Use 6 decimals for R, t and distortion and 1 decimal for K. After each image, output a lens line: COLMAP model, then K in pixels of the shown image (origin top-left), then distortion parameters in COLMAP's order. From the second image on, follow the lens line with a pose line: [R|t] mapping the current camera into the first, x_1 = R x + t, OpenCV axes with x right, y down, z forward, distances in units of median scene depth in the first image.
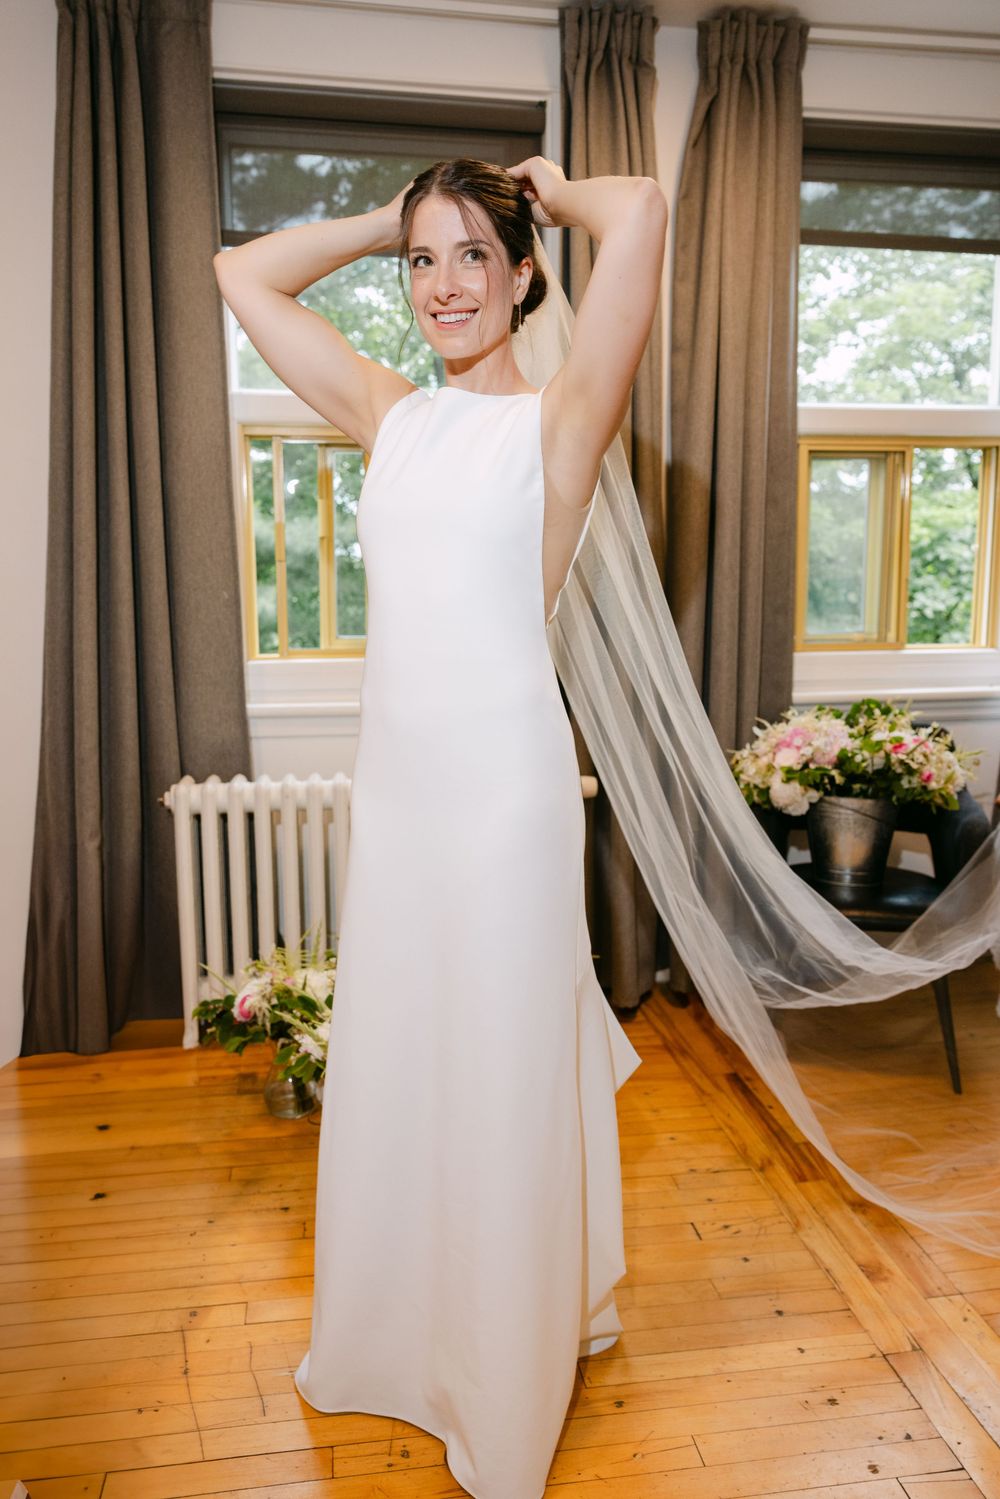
lens RADIAL K [[1043.3, 0, 501.9], [0, 1043.3, 751.1], [0, 0, 1]] dist [0.006761, -0.005377]
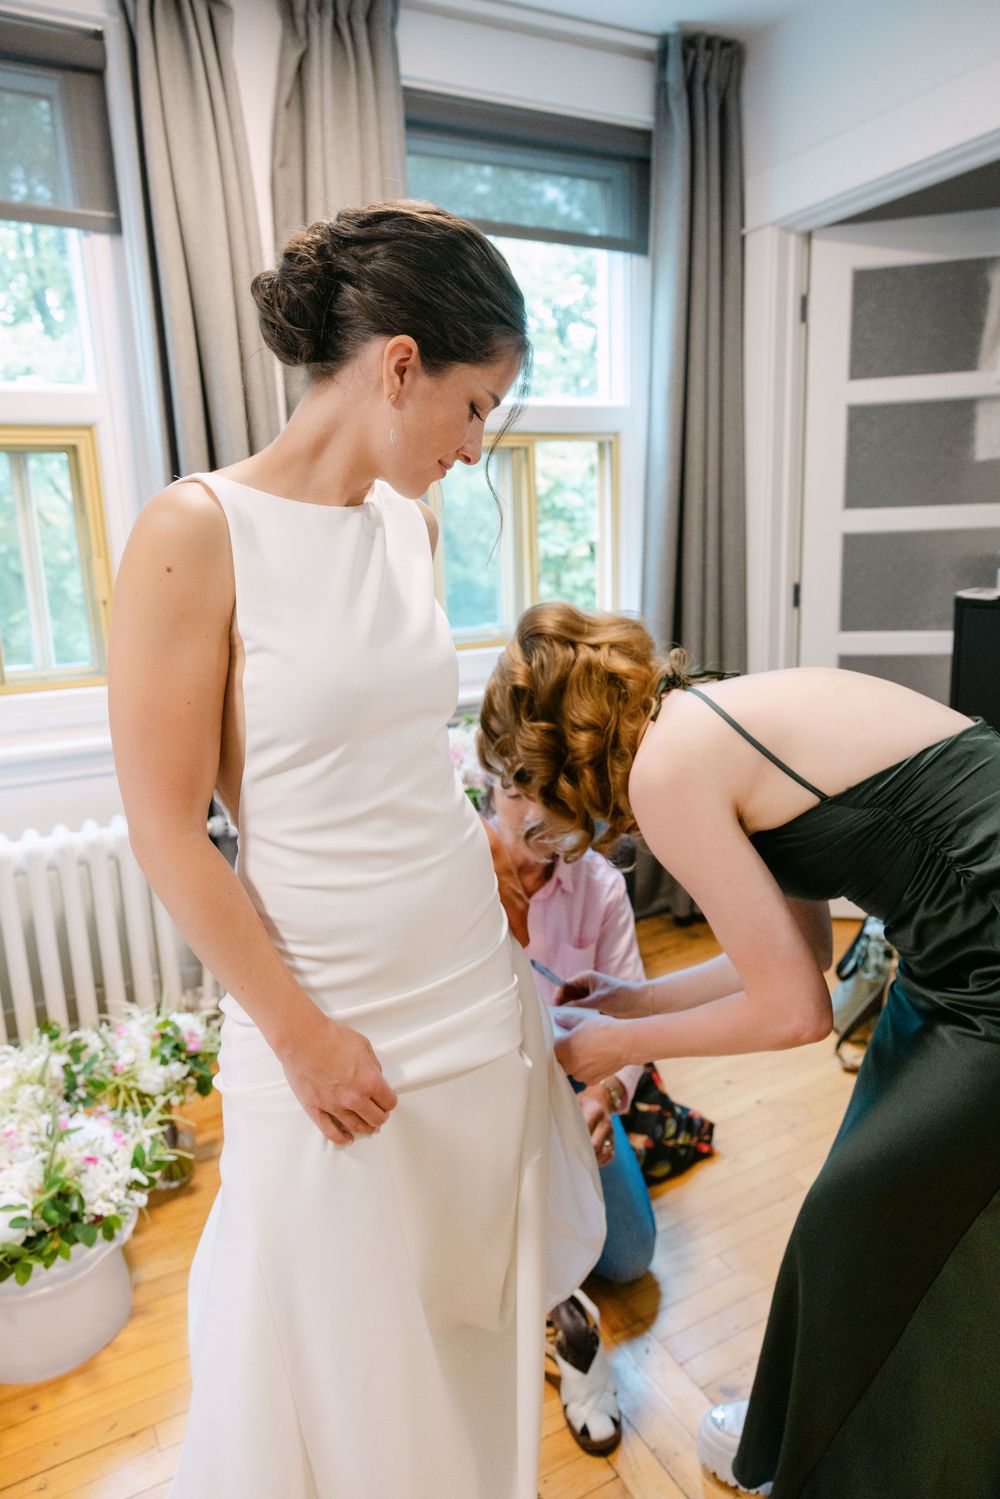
lens RADIAL K [[963.5, 0, 493.4], [0, 963.5, 751.8], [0, 0, 1]] dist [0.001799, 0.000360]
pose [[0.944694, -0.100309, 0.312235, 0.037191], [0.071081, 0.992071, 0.103651, -0.102277], [-0.320156, -0.075725, 0.944333, 0.119462]]
